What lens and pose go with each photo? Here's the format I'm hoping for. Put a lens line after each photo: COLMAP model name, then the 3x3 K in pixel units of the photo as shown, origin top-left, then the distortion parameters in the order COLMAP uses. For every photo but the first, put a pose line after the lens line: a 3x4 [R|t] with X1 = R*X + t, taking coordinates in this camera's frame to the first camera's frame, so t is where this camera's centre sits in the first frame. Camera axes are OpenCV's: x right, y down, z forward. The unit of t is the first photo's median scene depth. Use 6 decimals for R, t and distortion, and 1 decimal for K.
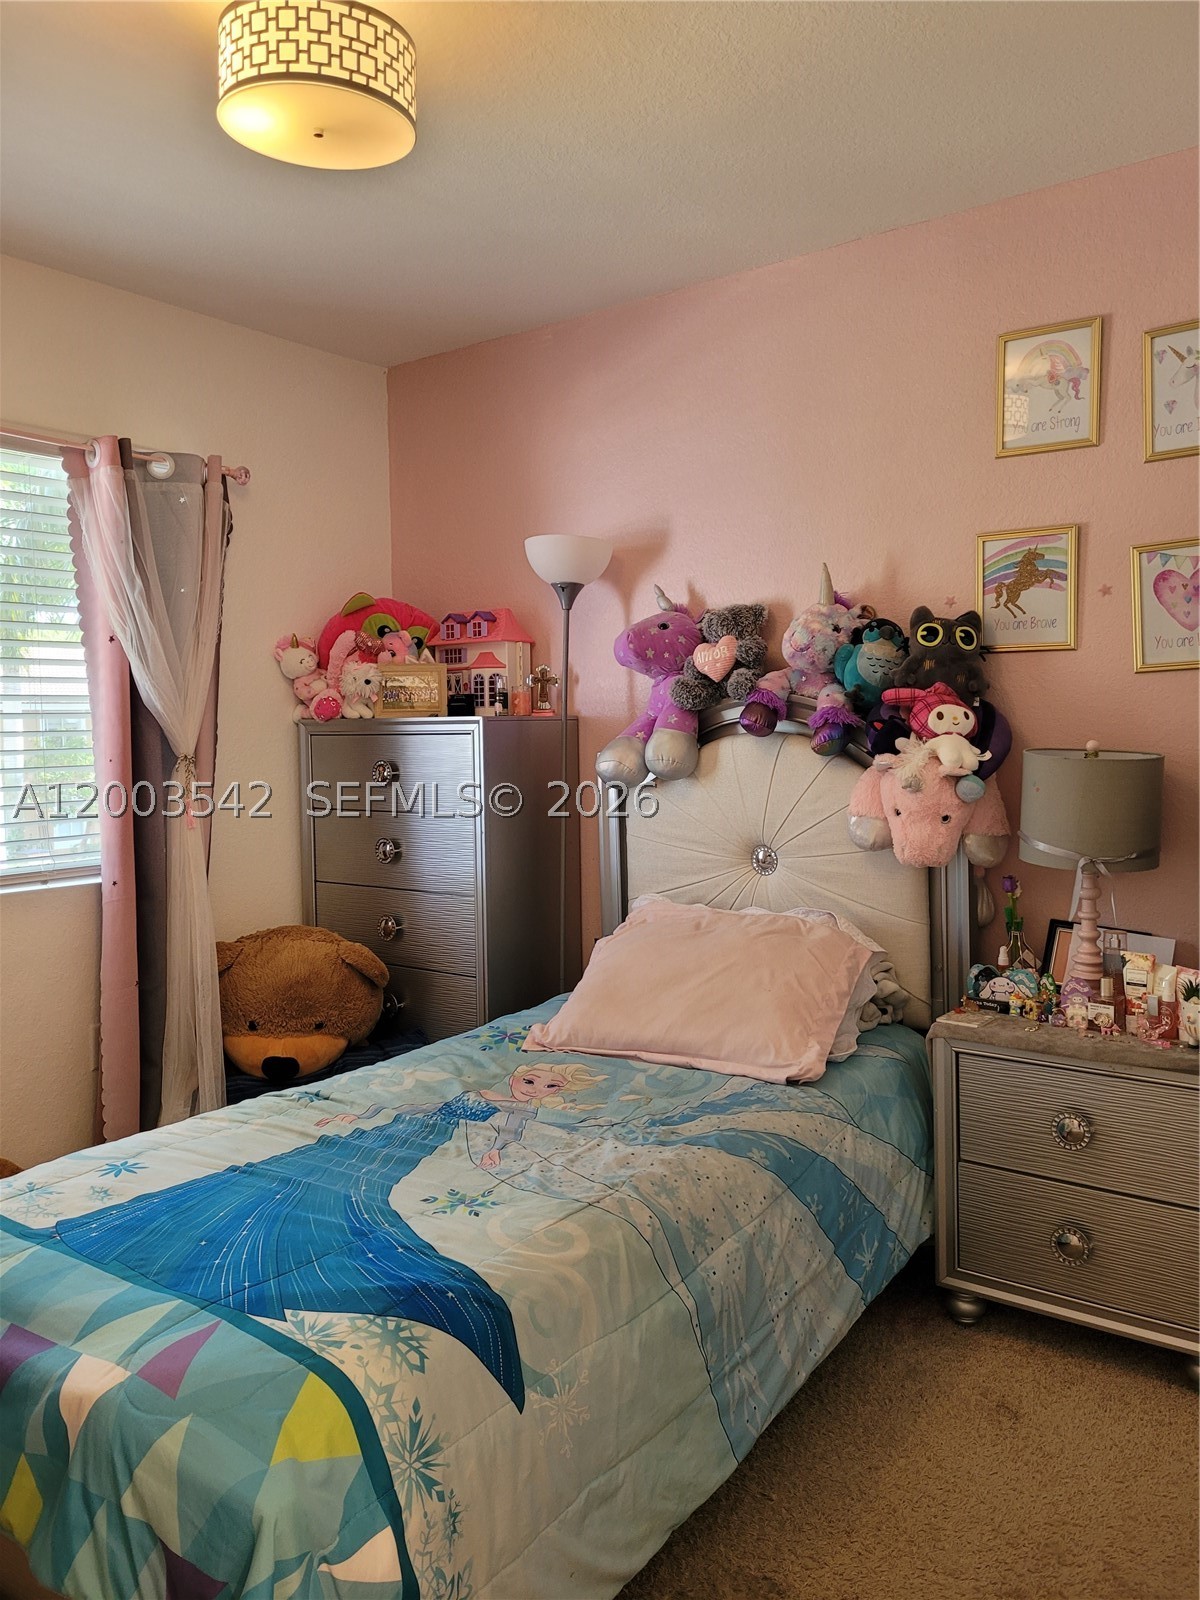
lens RADIAL K [[1214.0, 0, 600.0], [0, 1214.0, 800.0], [0, 0, 1]] dist [0.002147, -0.000565]
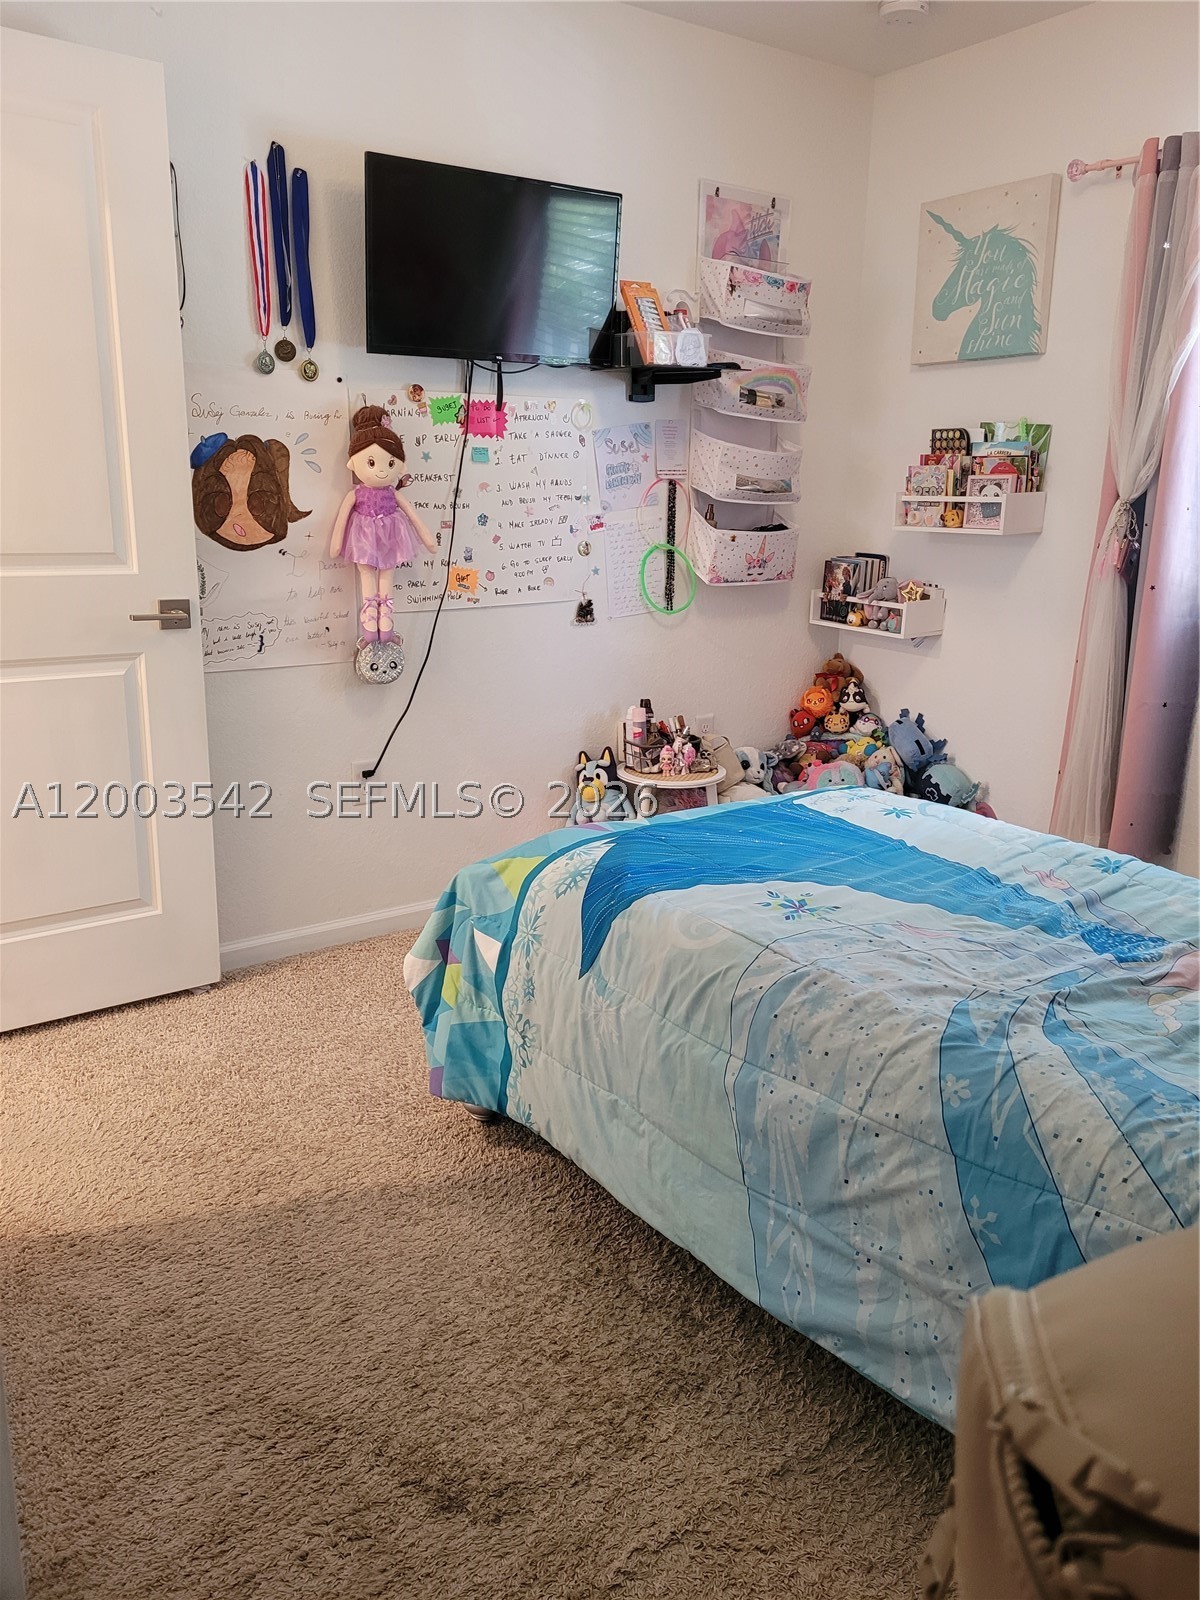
lens RADIAL K [[1214.0, 0, 600.0], [0, 1214.0, 800.0], [0, 0, 1]] dist [0.002147, -0.000565]
pose [[-0.311902, 0.260568, -0.913686, 0.904687], [-0.061570, 0.954094, 0.293110, -0.062072], [0.948117, 0.147677, -0.281541, 1.130972]]
